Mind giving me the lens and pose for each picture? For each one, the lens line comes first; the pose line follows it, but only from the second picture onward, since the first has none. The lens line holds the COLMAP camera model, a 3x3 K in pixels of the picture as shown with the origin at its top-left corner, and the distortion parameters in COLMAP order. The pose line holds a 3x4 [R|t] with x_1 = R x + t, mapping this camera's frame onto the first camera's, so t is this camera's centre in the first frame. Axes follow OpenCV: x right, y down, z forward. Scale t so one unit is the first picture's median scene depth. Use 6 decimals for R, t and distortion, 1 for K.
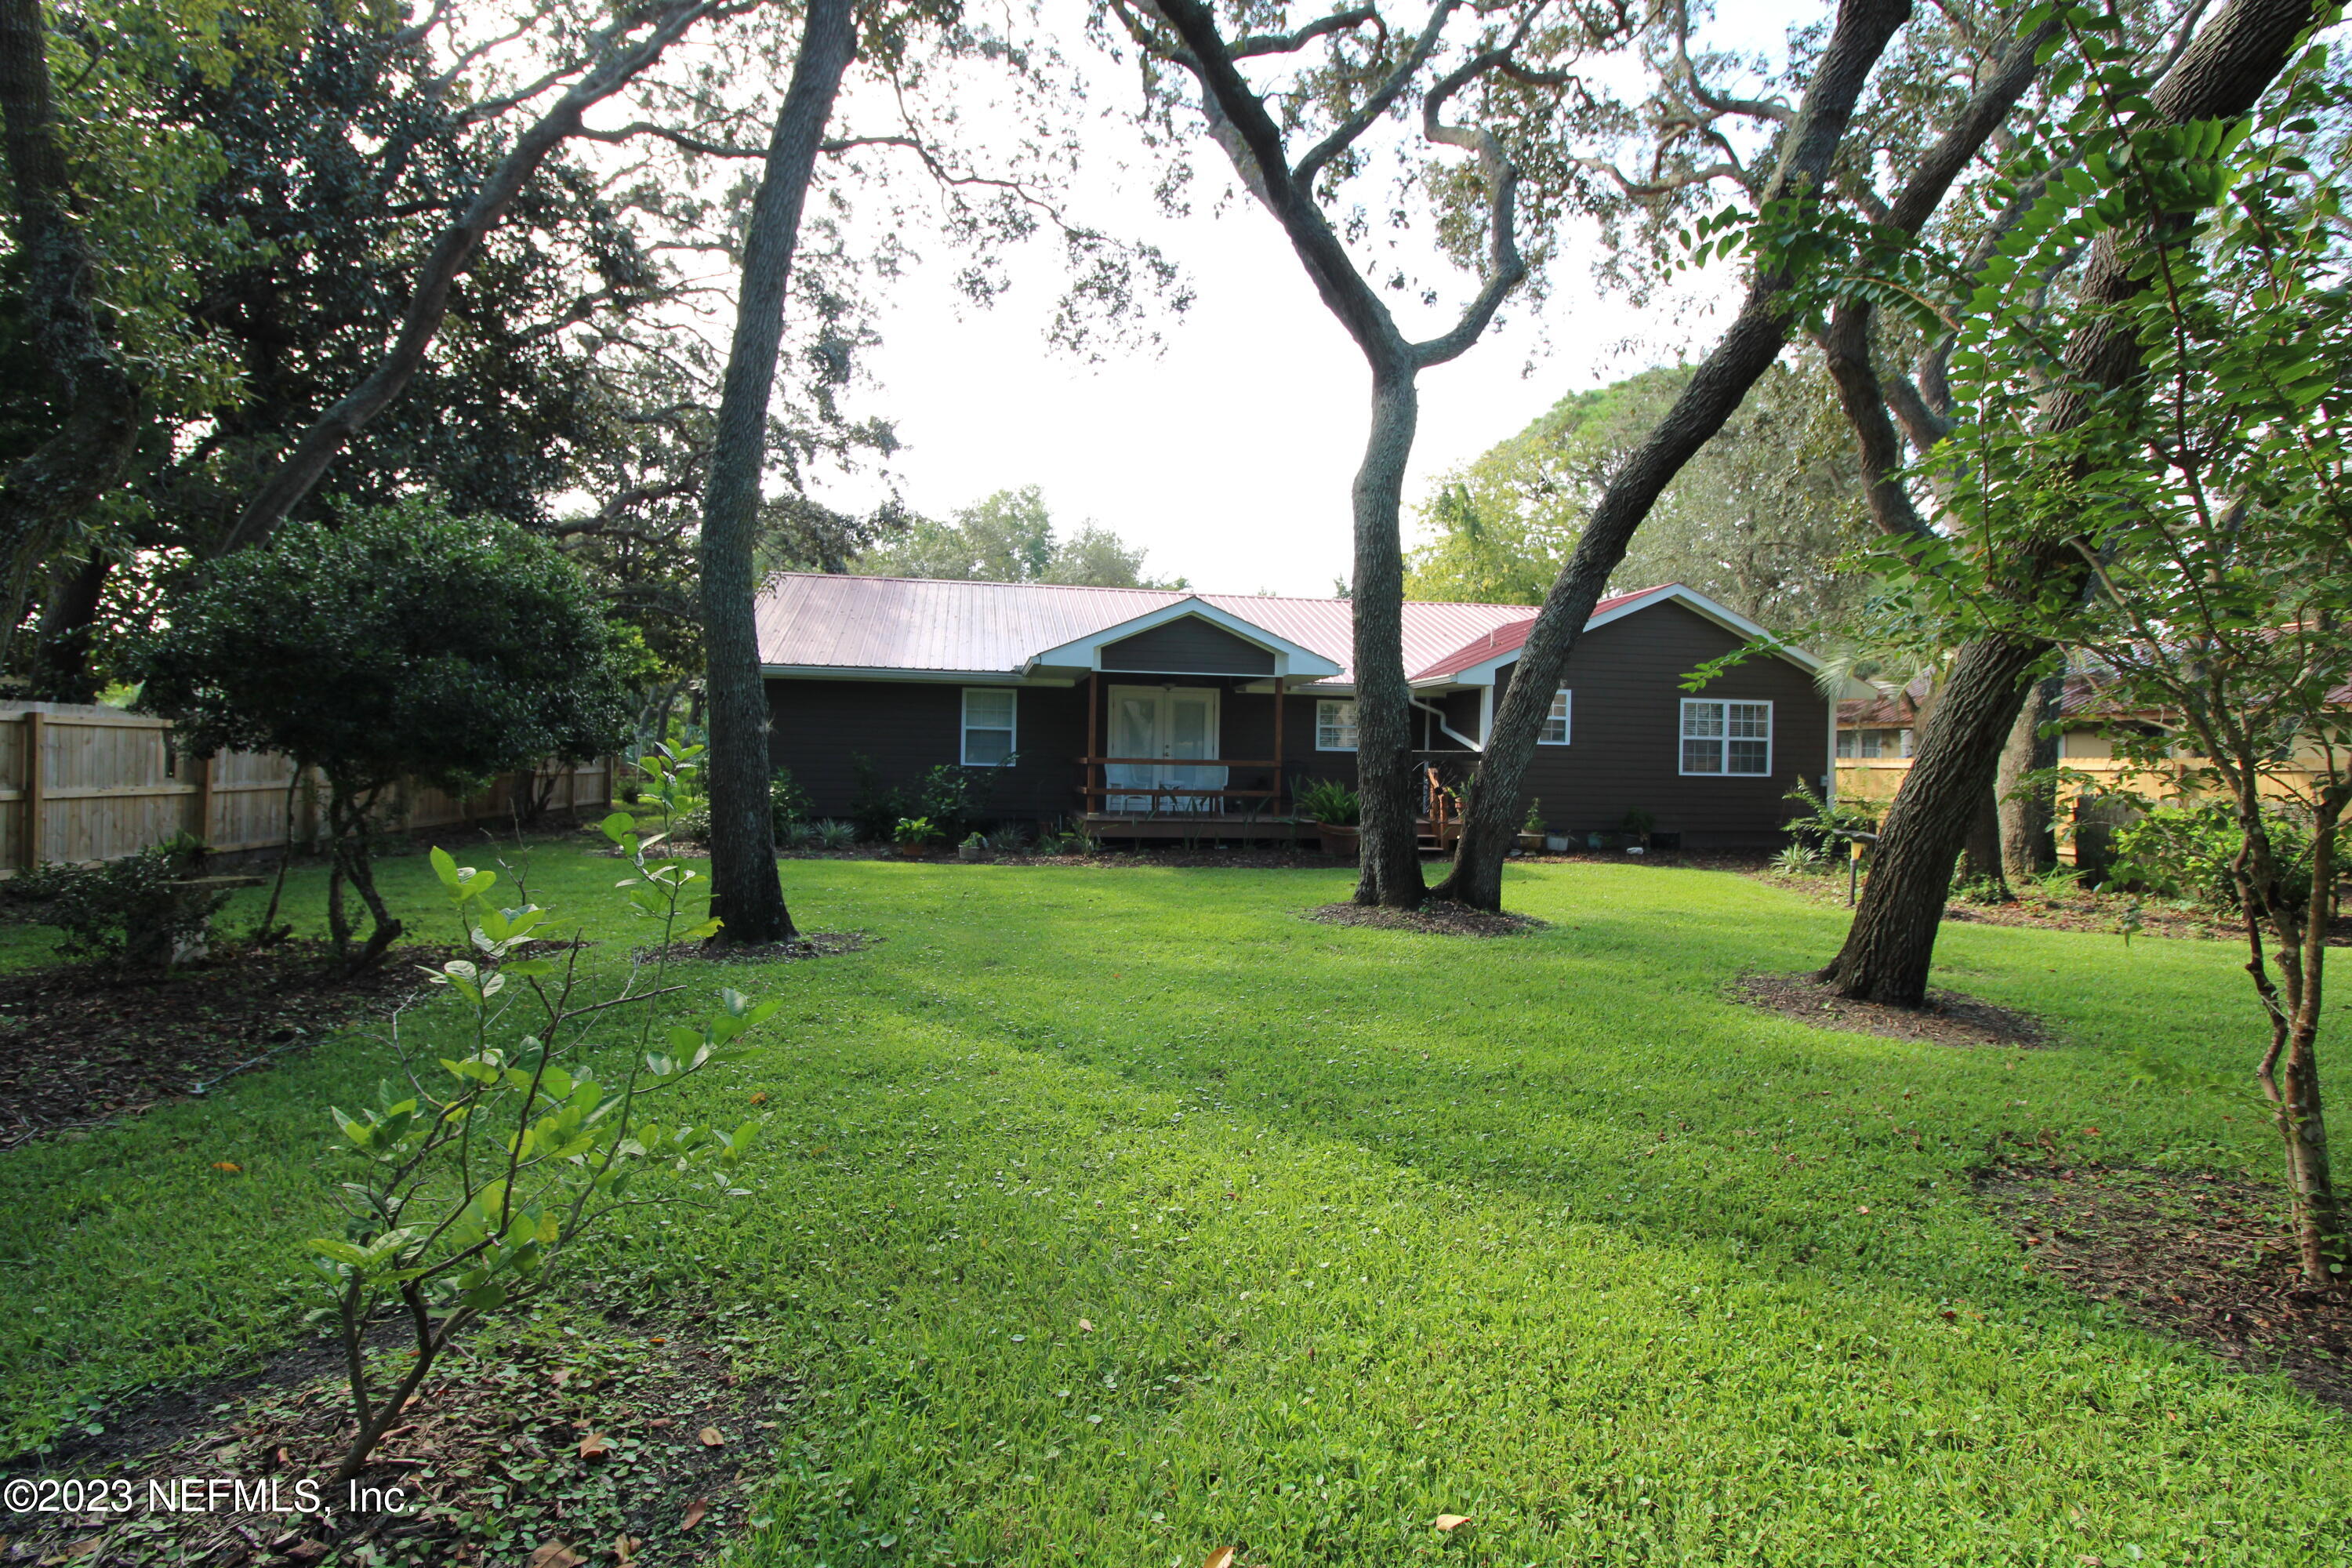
lens RADIAL K [[1089.4, 0, 1171.8], [0, 1089.4, 782.0], [0, 0, 1]] dist [-0.000202, -0.013114]
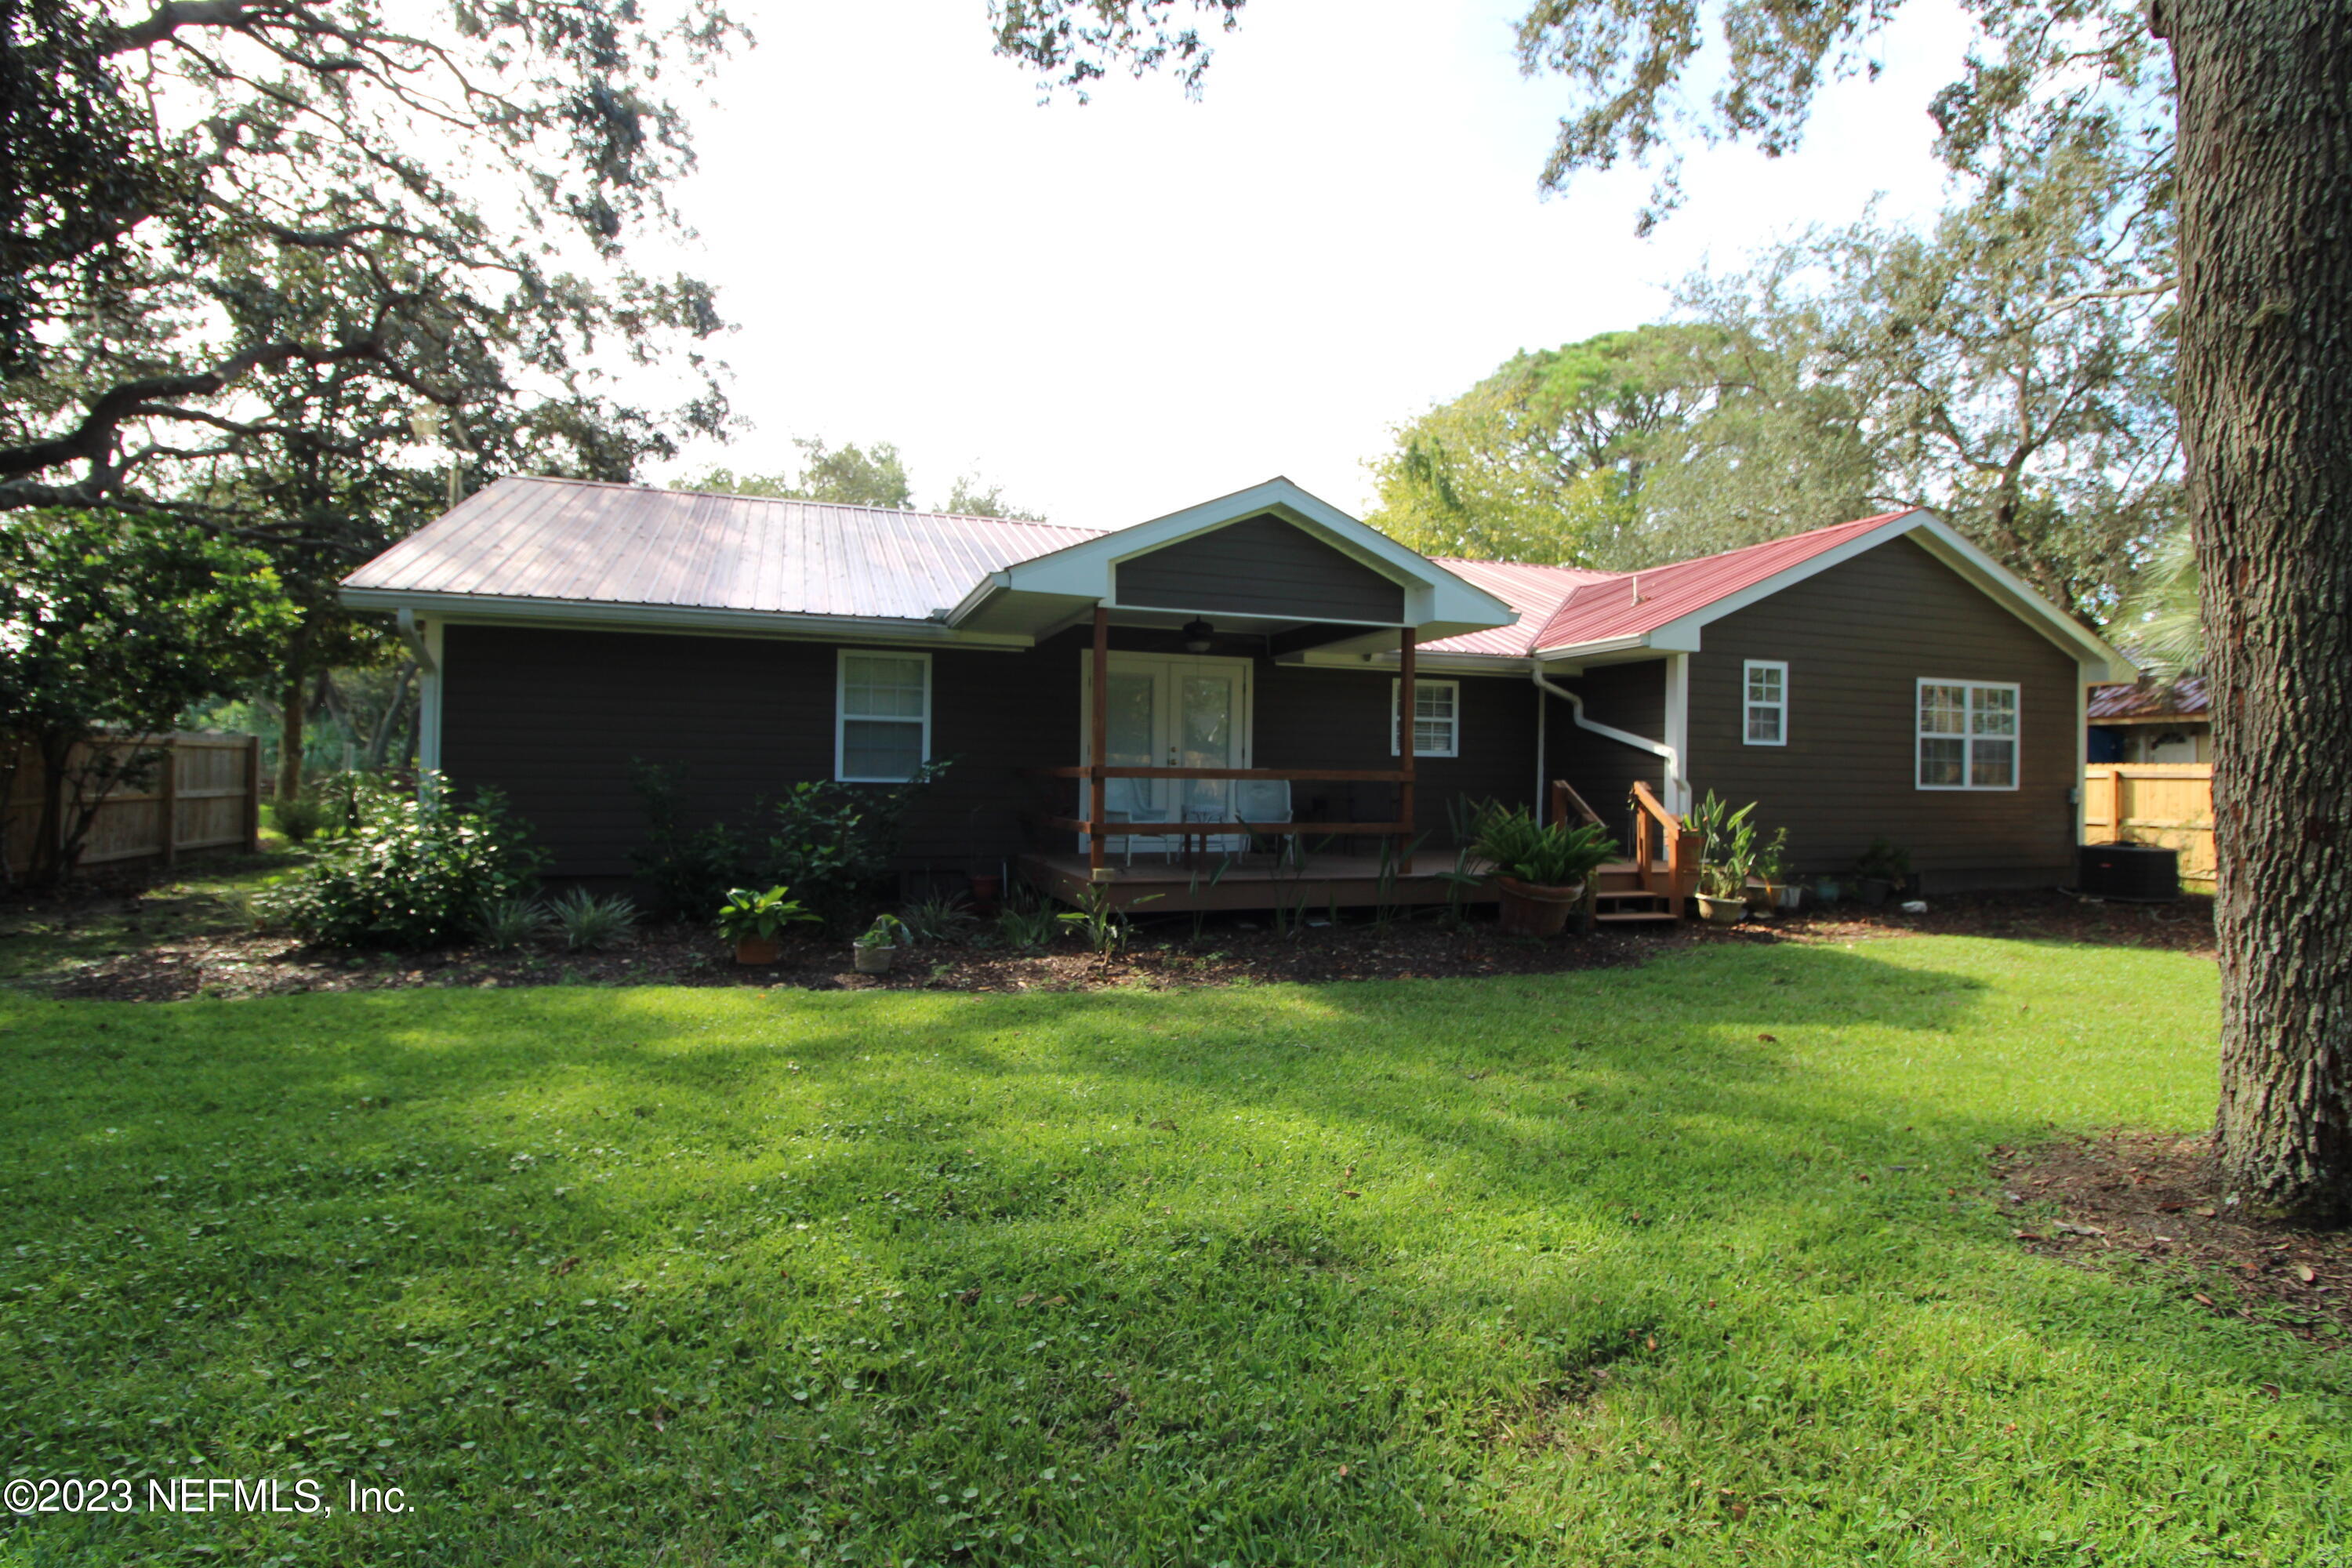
lens RADIAL K [[1089.4, 0, 1176.5], [0, 1089.4, 780.5], [0, 0, 1]] dist [-0.000202, -0.013114]
pose [[0.988196, -0.005619, 0.153093, -0.101536], [0.007434, 0.999909, -0.011285, -0.007754], [-0.153016, 0.012290, 0.988147, 0.392181]]
